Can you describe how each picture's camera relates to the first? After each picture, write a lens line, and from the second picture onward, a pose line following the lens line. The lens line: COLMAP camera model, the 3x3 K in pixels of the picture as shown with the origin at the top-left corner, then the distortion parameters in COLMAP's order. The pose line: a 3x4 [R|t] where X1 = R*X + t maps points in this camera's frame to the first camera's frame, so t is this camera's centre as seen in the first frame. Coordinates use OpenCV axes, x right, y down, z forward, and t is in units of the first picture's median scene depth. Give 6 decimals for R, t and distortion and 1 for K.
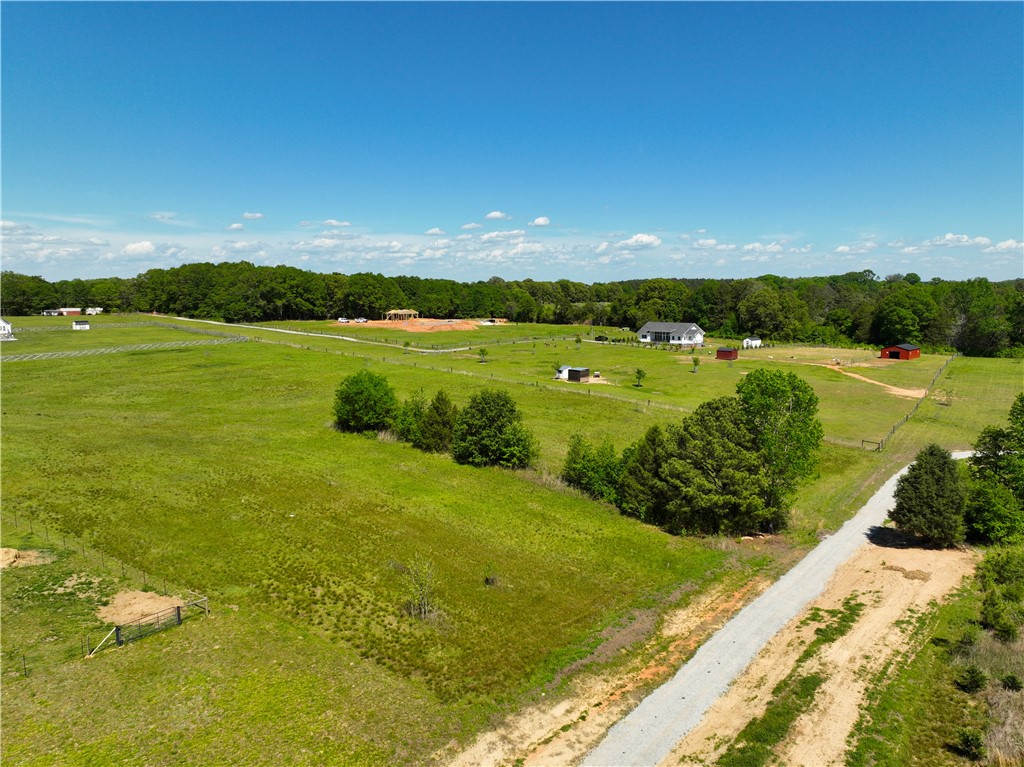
lens RADIAL K [[776.8, 0, 519.2], [0, 776.8, 384.0], [0, 0, 1]] dist [0.000999, 0.001321]
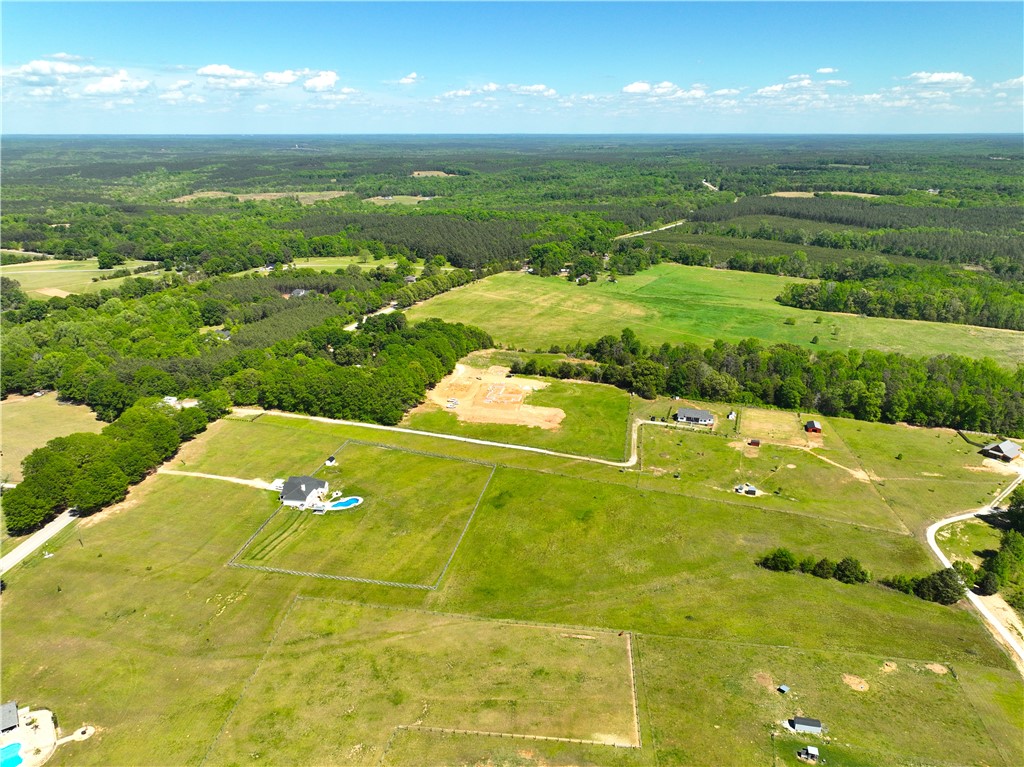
lens RADIAL K [[738.7, 0, 518.6], [0, 738.7, 388.9], [0, 0, 1]] dist [0.001424, 0.012765]
pose [[0.881721, -0.146760, 0.448363, -4.273105], [0.046516, 0.972796, 0.226945, -2.429119], [-0.469472, -0.179247, 0.864561, -1.429800]]
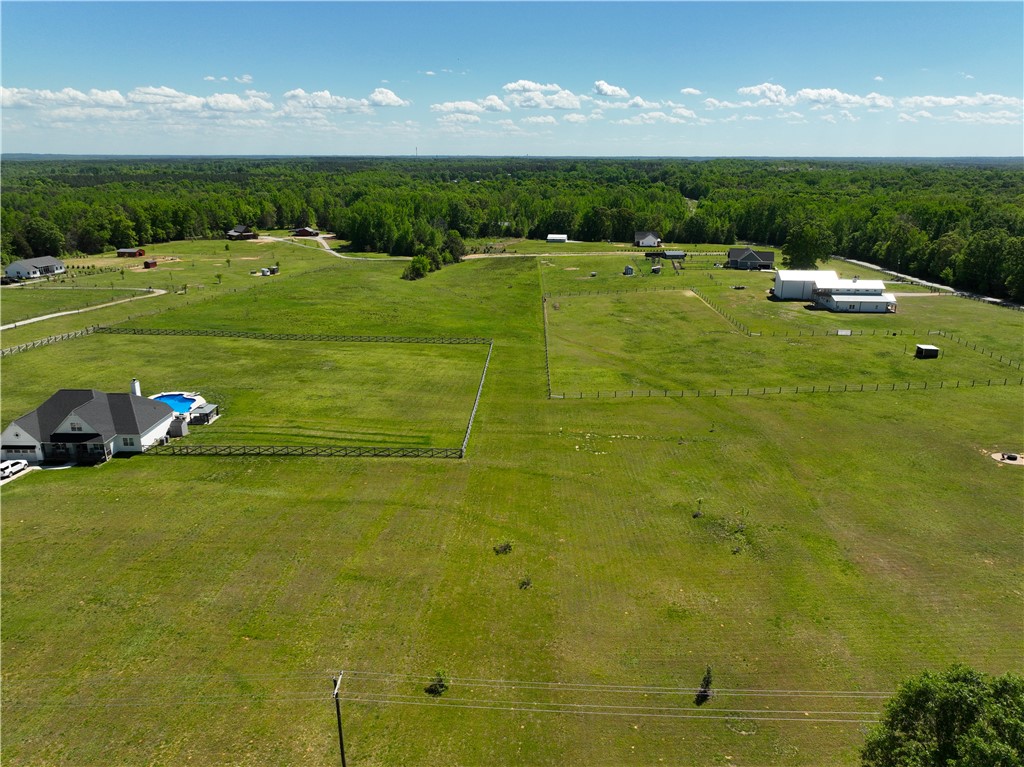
lens RADIAL K [[738.7, 0, 517.3], [0, 738.7, 386.5], [0, 0, 1]] dist [0.001424, 0.012765]
pose [[-0.584419, -0.230219, 0.778109, -5.556831], [0.096146, 0.932509, 0.348114, -1.009726], [-0.805736, 0.278256, -0.522841, 4.704433]]
